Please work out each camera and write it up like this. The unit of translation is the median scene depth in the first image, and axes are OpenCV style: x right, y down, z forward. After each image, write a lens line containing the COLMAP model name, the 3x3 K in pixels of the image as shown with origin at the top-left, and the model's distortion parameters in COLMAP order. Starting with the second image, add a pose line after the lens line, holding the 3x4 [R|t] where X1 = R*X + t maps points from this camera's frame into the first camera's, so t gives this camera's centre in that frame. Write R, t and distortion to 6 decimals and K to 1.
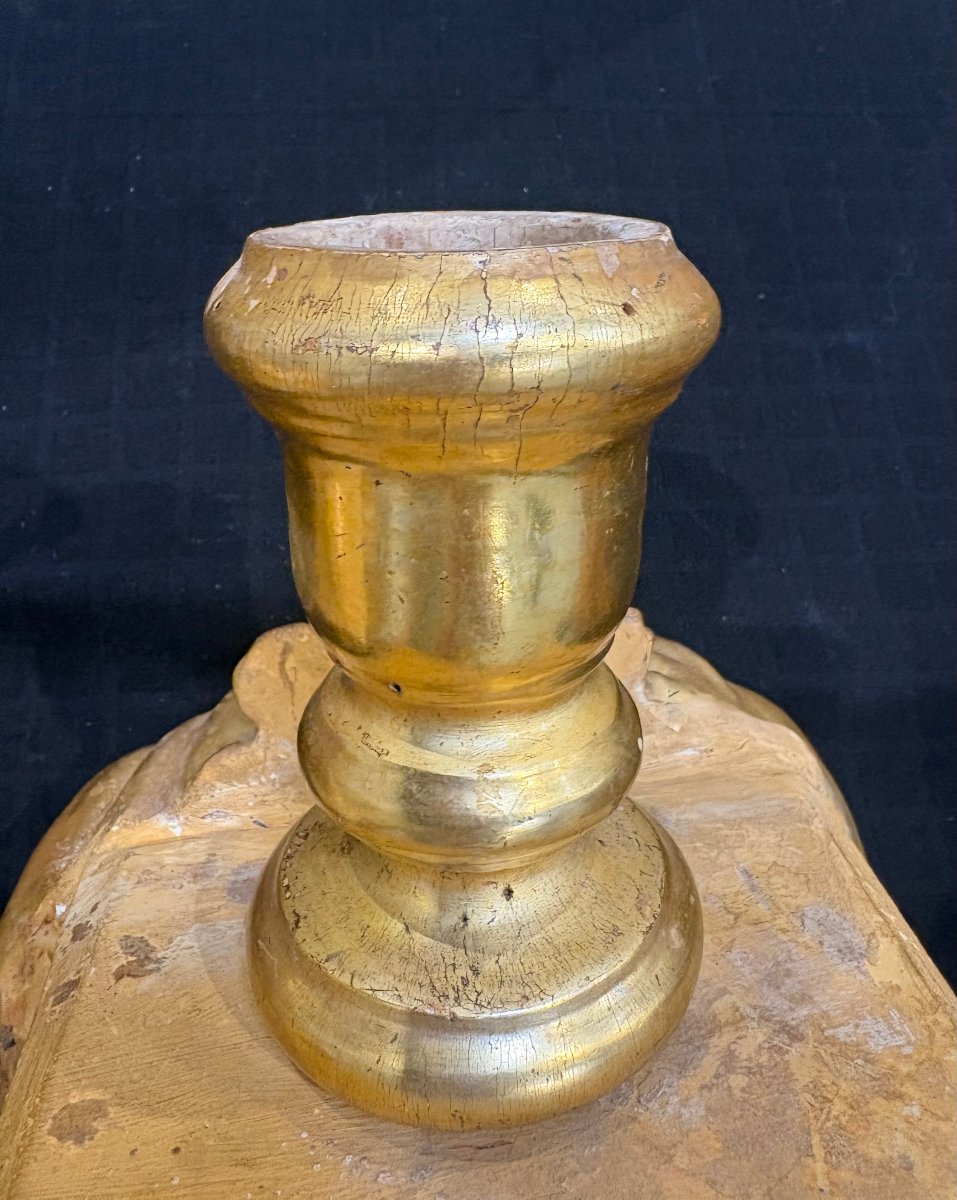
lens RADIAL K [[962.9, 0, 479.1], [0, 962.9, 520.9], [0, 0, 1]] dist [0.001030, 0.000549]
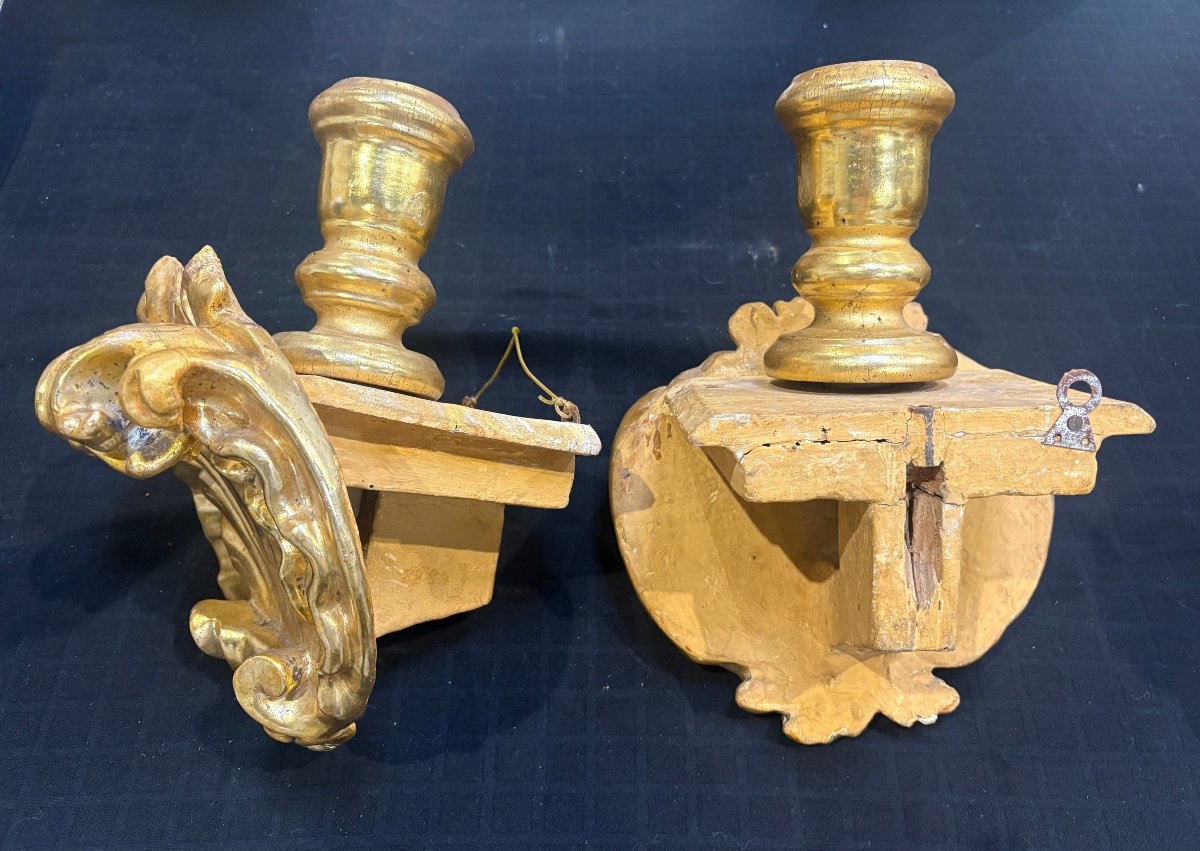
lens RADIAL K [[928.4, 0, 615.9], [0, 928.4, 423.4], [0, 0, 1]] dist [0.002956, 0.000906]
pose [[0.993070, 0.014085, -0.116678, -0.259290], [-0.040852, 0.972254, -0.230331, 0.879701], [0.110197, 0.233501, 0.966092, -1.014816]]
